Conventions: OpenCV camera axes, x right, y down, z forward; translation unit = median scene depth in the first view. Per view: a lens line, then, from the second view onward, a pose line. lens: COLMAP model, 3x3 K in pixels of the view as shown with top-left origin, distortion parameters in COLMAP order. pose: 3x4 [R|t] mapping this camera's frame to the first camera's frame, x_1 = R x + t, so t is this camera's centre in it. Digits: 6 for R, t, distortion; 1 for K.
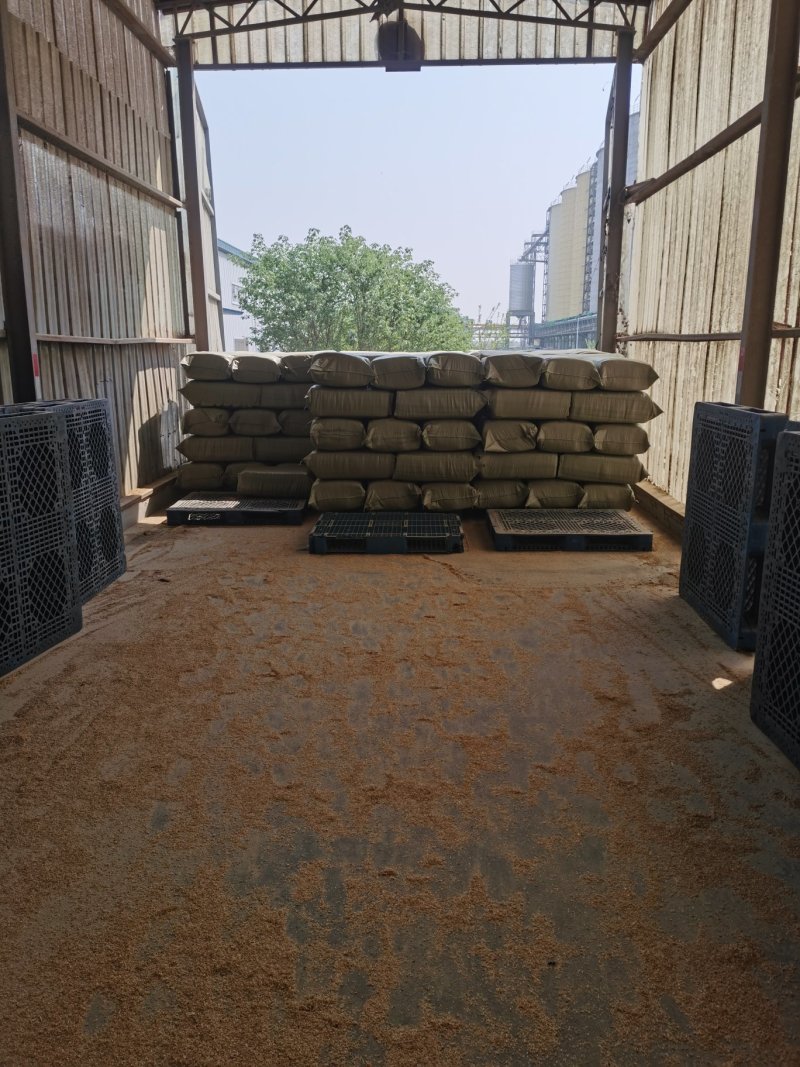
lens RADIAL K [[825.2, 0, 401.7], [0, 825.2, 535.1], [0, 0, 1]] dist [0.031554, -0.002765]
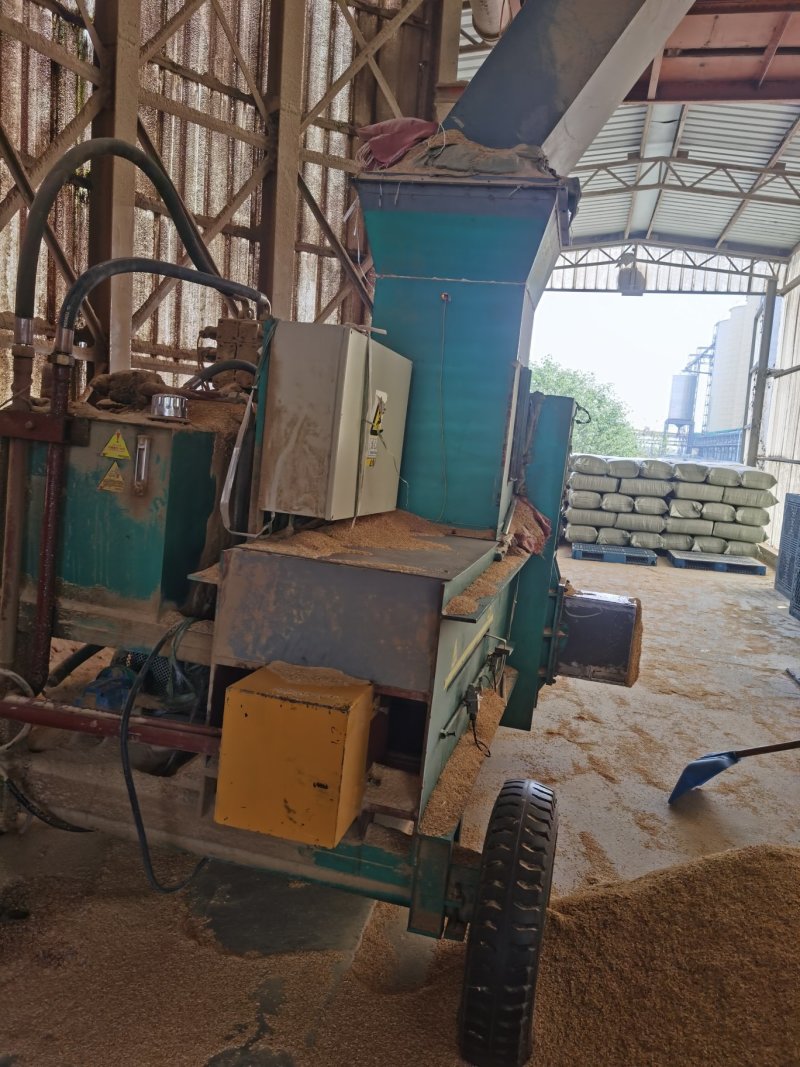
lens RADIAL K [[825.2, 0, 399.4], [0, 825.2, 531.3], [0, 0, 1]] dist [0.031554, -0.002765]
pose [[0.980968, 0.087286, -0.173445, -0.151192], [-0.106634, 0.988680, -0.105549, 0.172565], [0.162269, 0.122036, 0.979171, -0.791732]]
